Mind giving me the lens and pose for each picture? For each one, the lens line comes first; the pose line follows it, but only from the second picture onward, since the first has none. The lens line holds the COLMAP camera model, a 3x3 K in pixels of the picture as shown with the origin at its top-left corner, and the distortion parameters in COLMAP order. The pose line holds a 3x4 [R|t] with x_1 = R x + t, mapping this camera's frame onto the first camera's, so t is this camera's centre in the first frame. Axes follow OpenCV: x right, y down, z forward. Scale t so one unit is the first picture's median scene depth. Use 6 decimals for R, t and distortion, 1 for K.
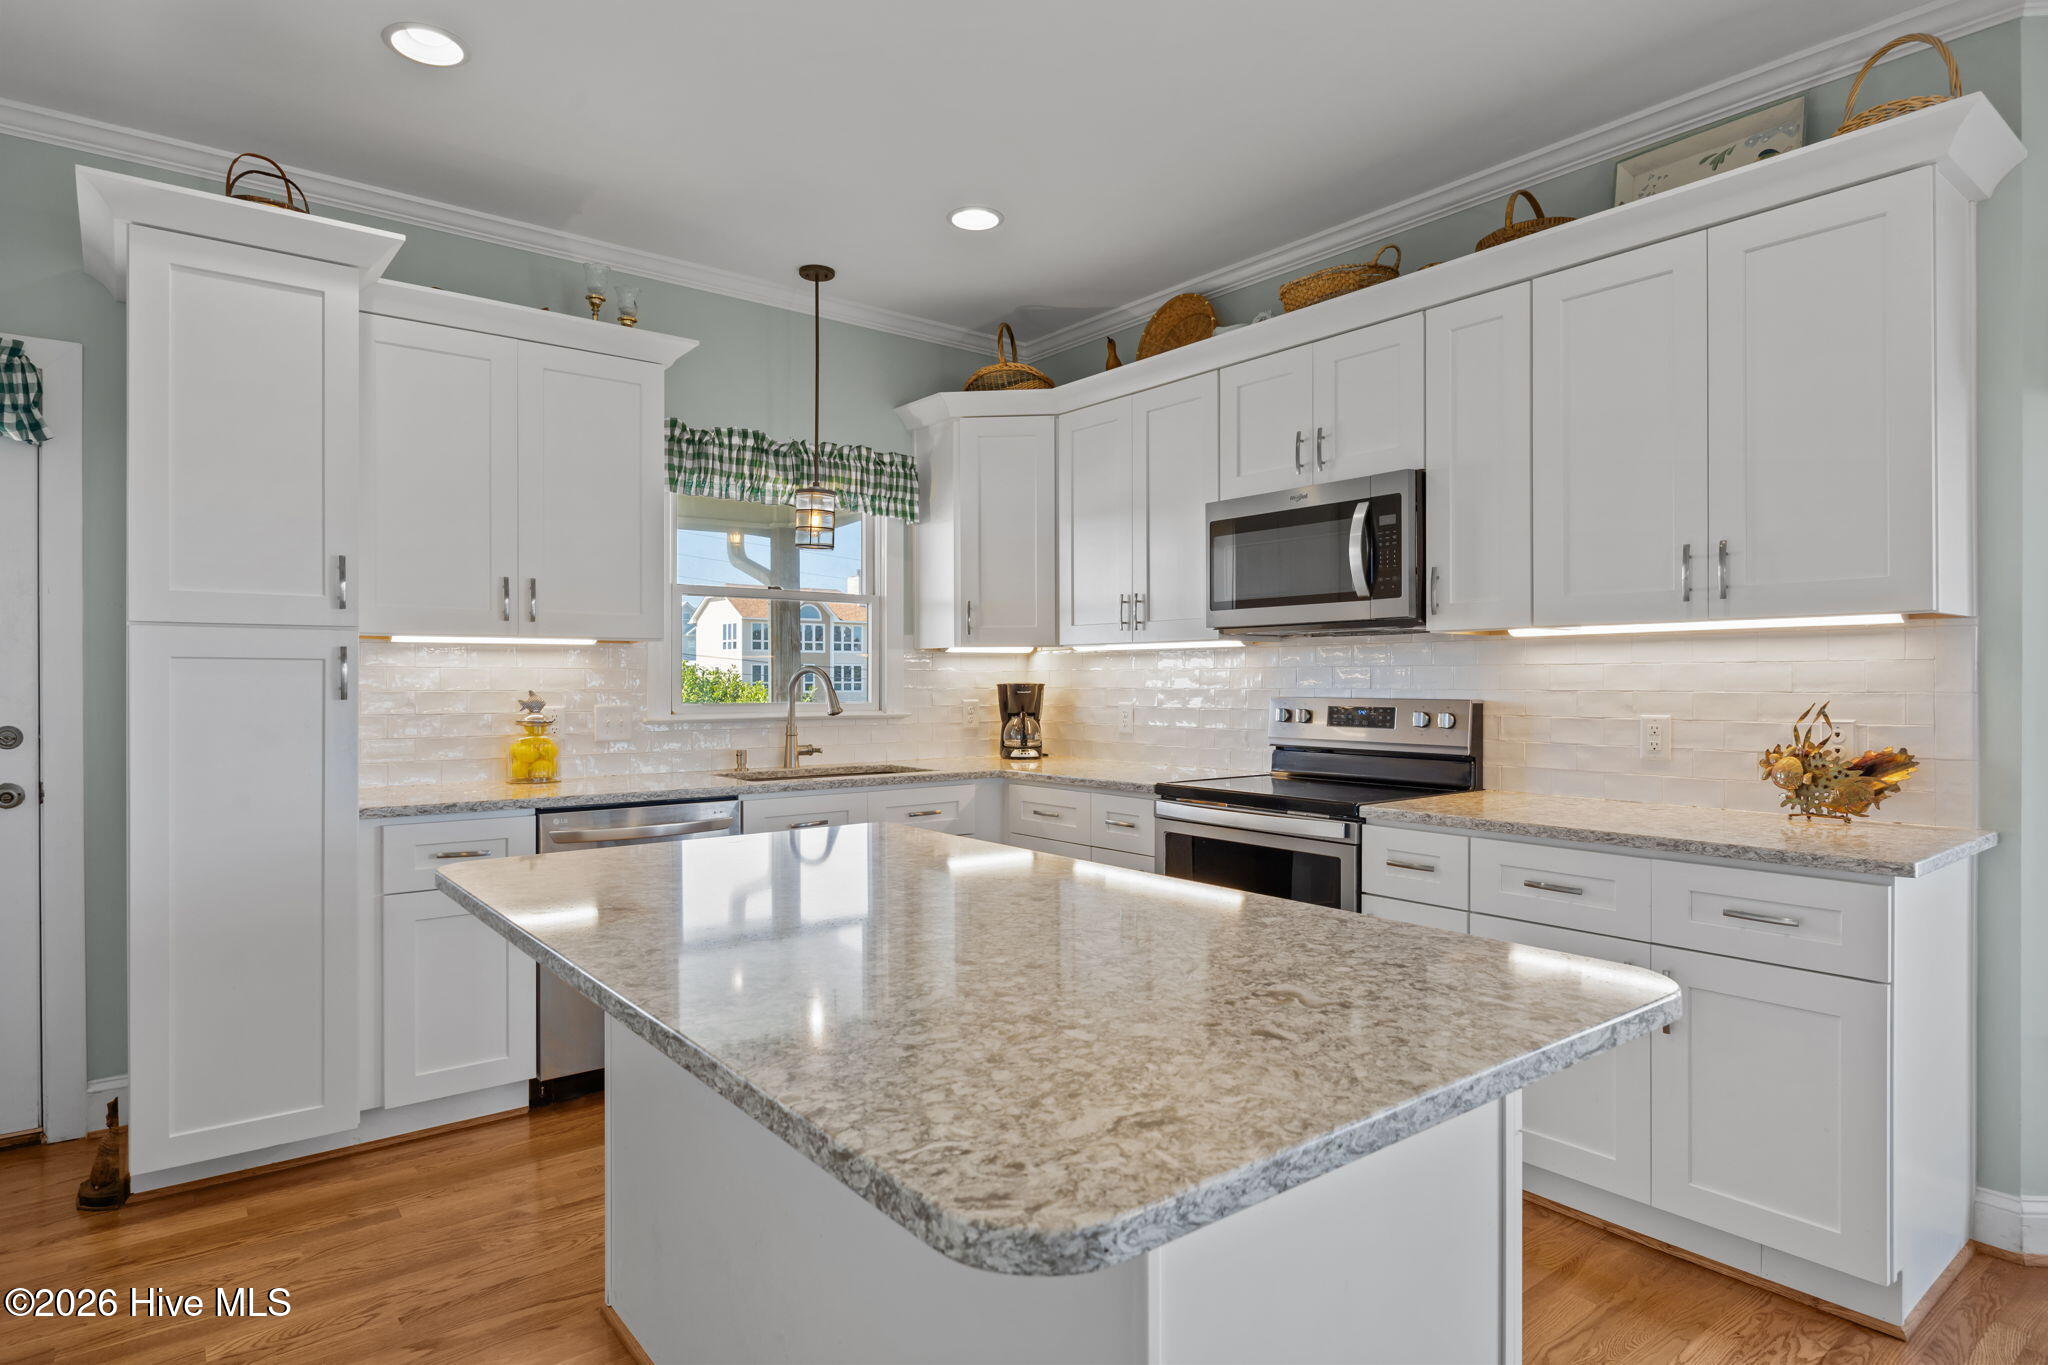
lens RADIAL K [[1113.6, 0, 1024.0], [0, 1113.6, 682.5], [0, 0, 1]] dist [0.005315, 0.001178]
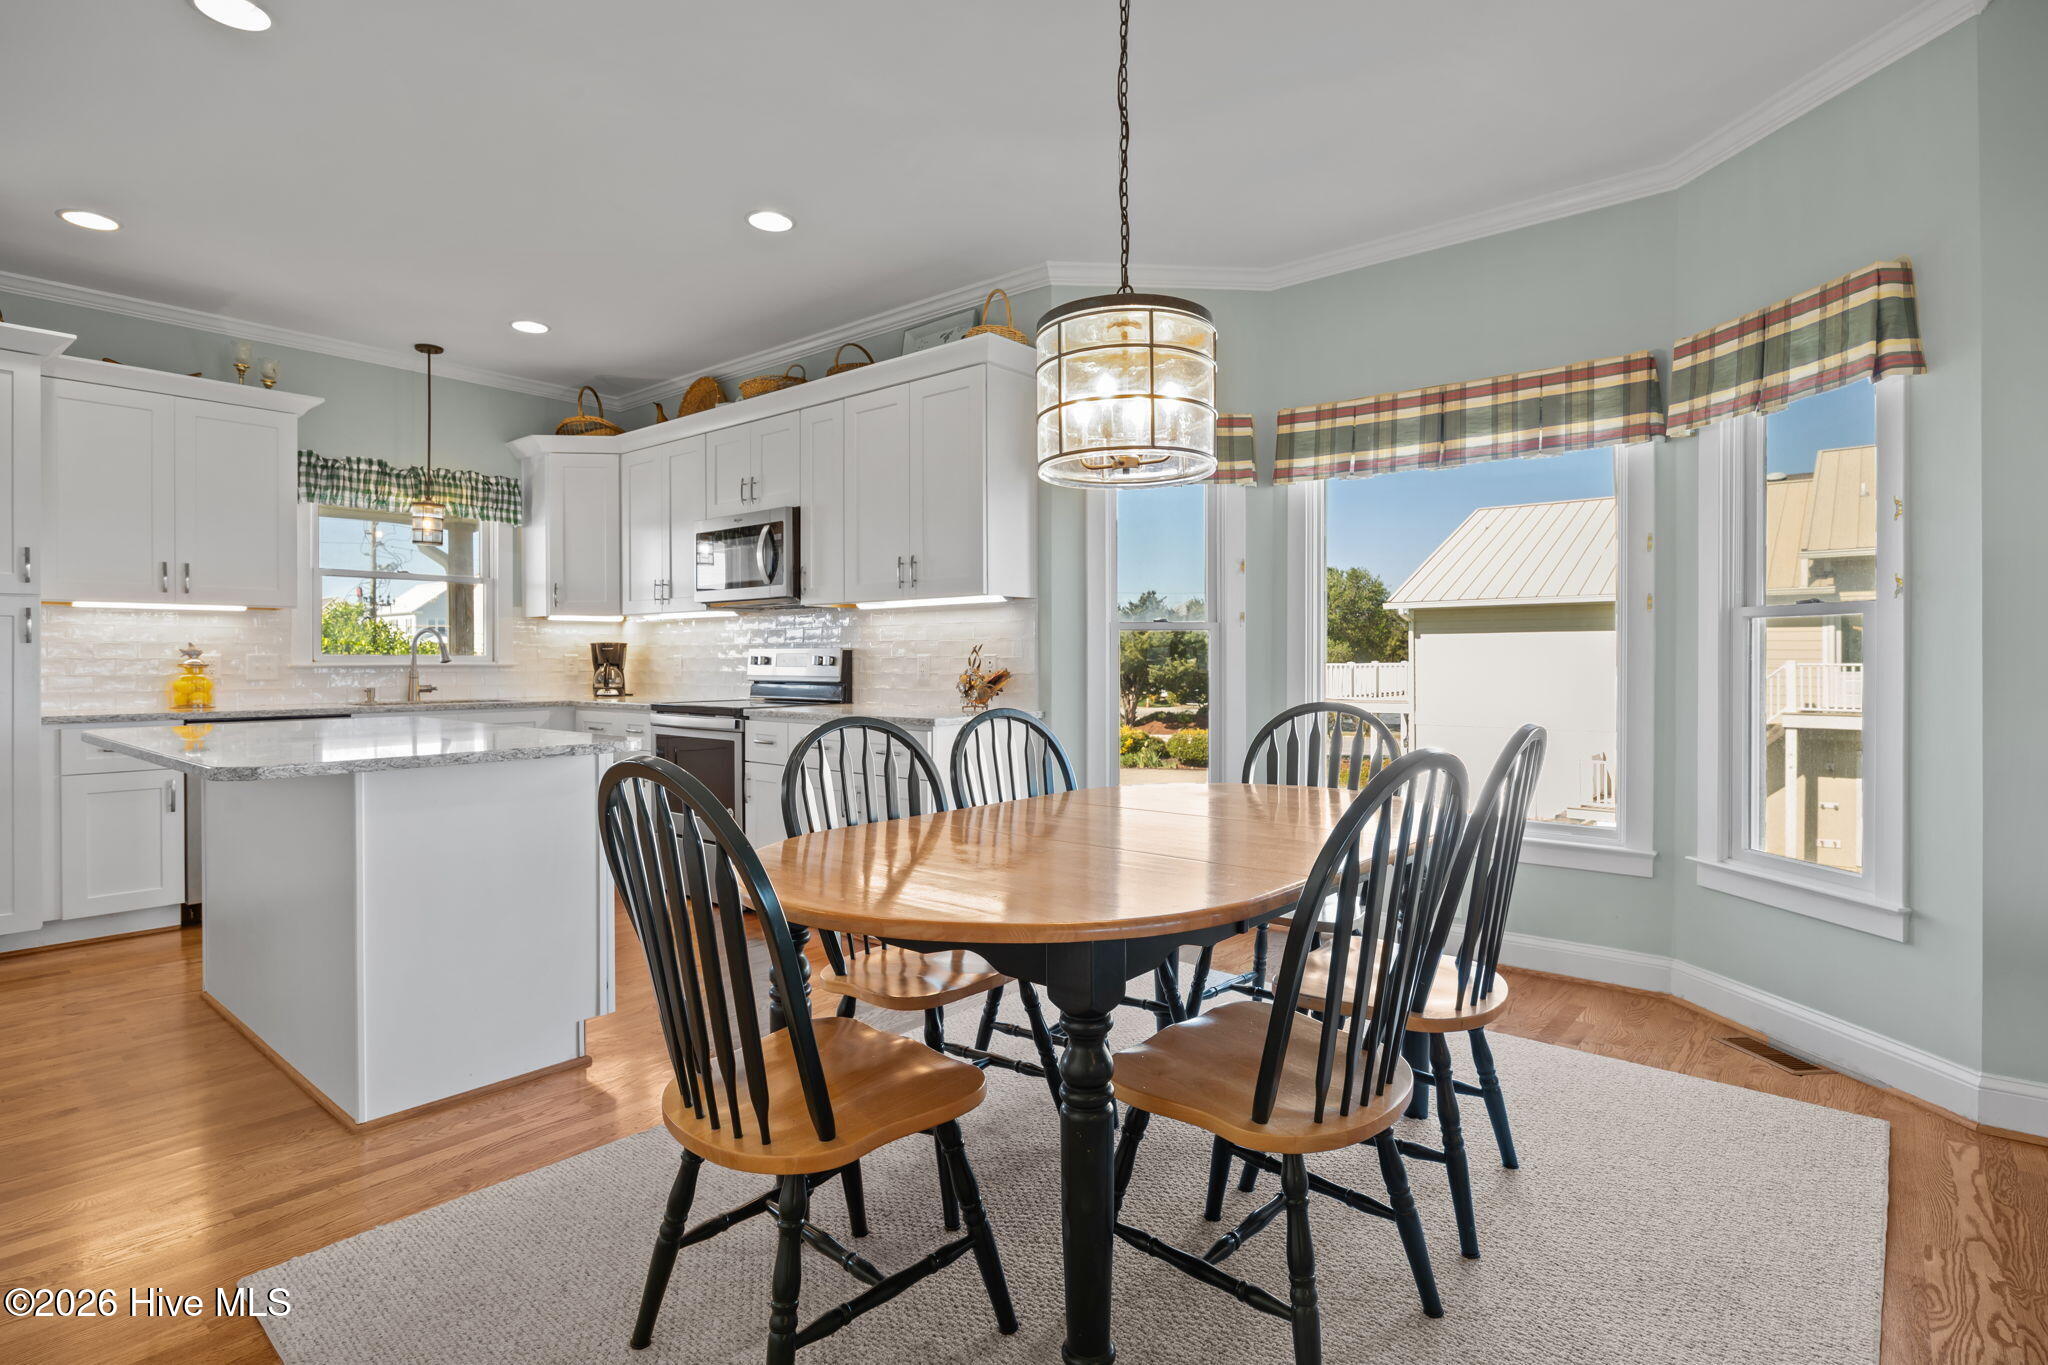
lens RADIAL K [[1030.7, 0, 1027.9], [0, 1030.7, 663.5], [0, 0, 1]] dist [-0.000638, -0.000269]
pose [[0.980277, -0.002188, 0.197617, 0.306314], [0.001825, 0.999996, 0.002021, 0.029924], [-0.197621, -0.001621, 0.980277, -0.439108]]
